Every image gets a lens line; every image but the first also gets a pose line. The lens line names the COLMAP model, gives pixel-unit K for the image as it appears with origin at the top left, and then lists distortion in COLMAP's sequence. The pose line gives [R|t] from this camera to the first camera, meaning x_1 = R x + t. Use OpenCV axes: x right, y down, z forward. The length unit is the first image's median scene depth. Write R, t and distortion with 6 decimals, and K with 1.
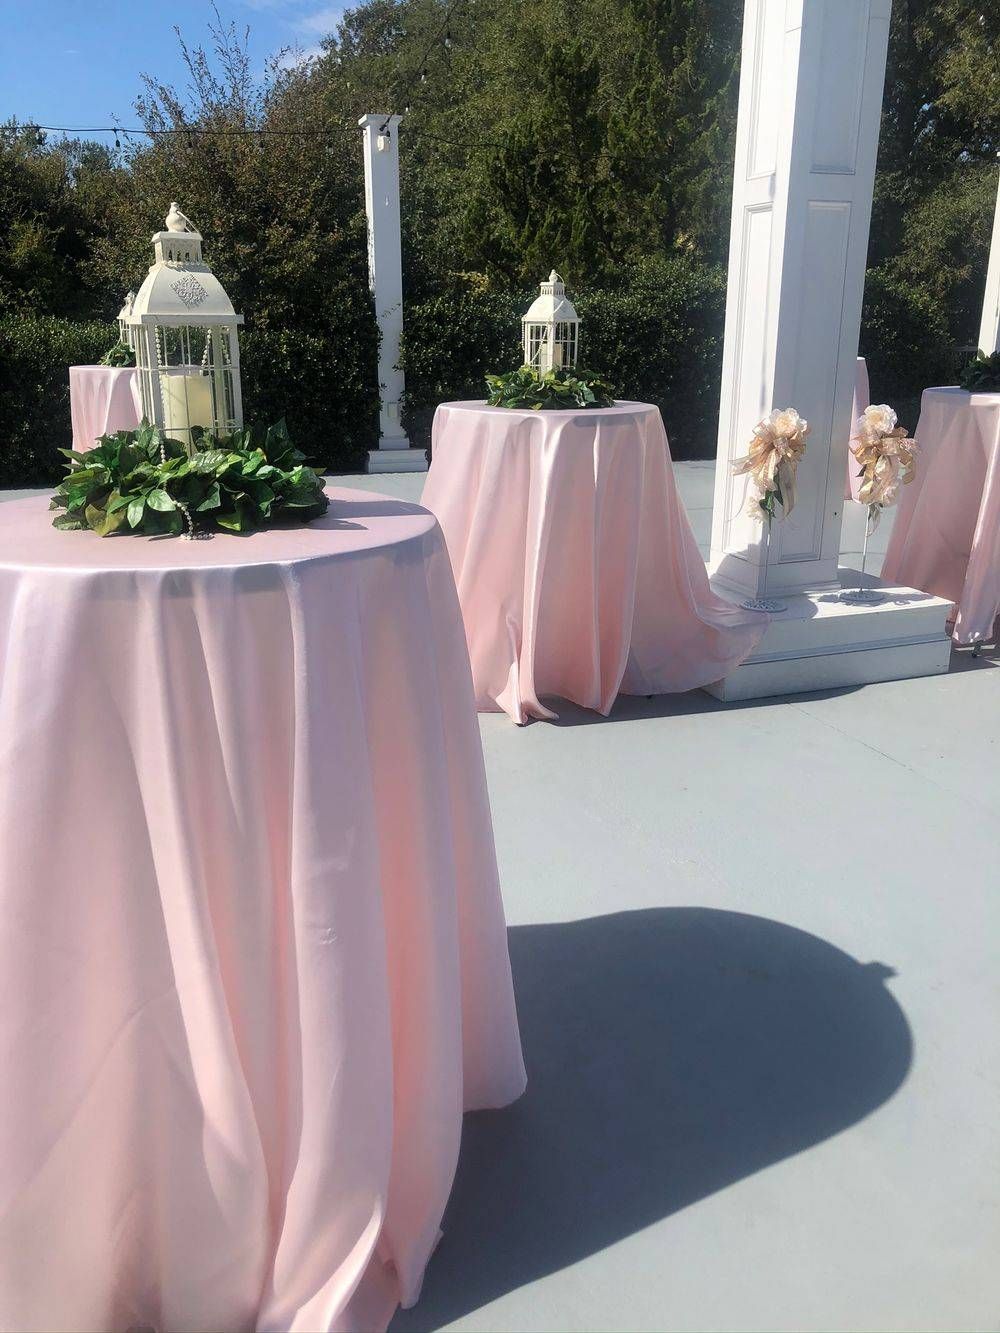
lens RADIAL K [[1074.7, 0, 500.0], [0, 1074.7, 666.5], [0, 0, 1]] dist [0.004213, -0.007446]
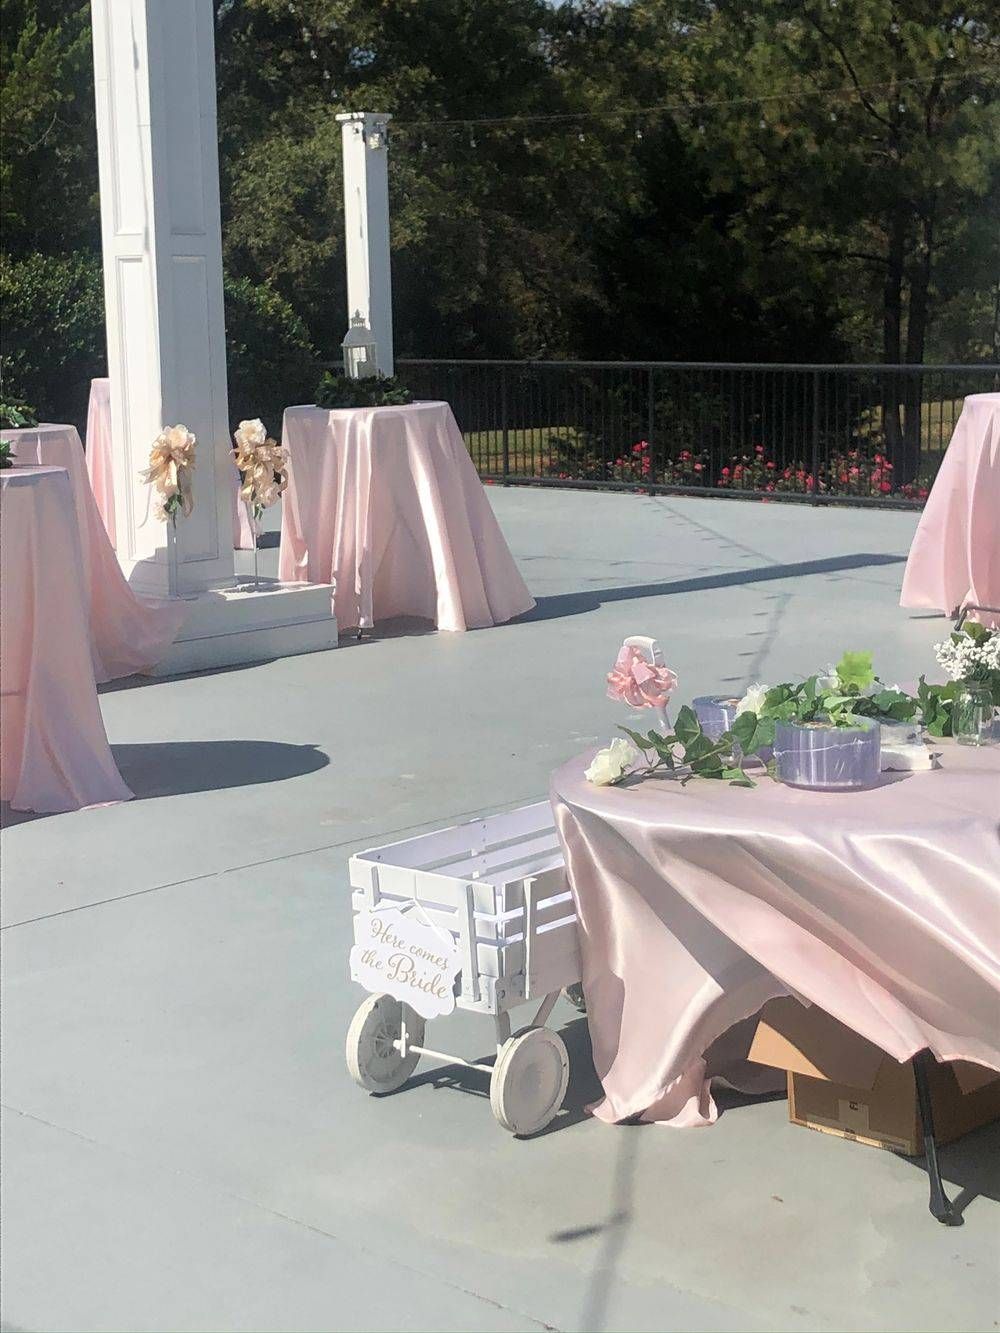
lens RADIAL K [[2158.2, 0, 468.9], [0, 2158.2, 710.5], [0, 0, 1]] dist [0.228160, -0.862314]
pose [[0.903004, -0.091405, 0.419797, -0.185632], [0.145007, 0.984612, -0.097530, 0.135962], [-0.404422, 0.148944, 0.902363, -0.484219]]
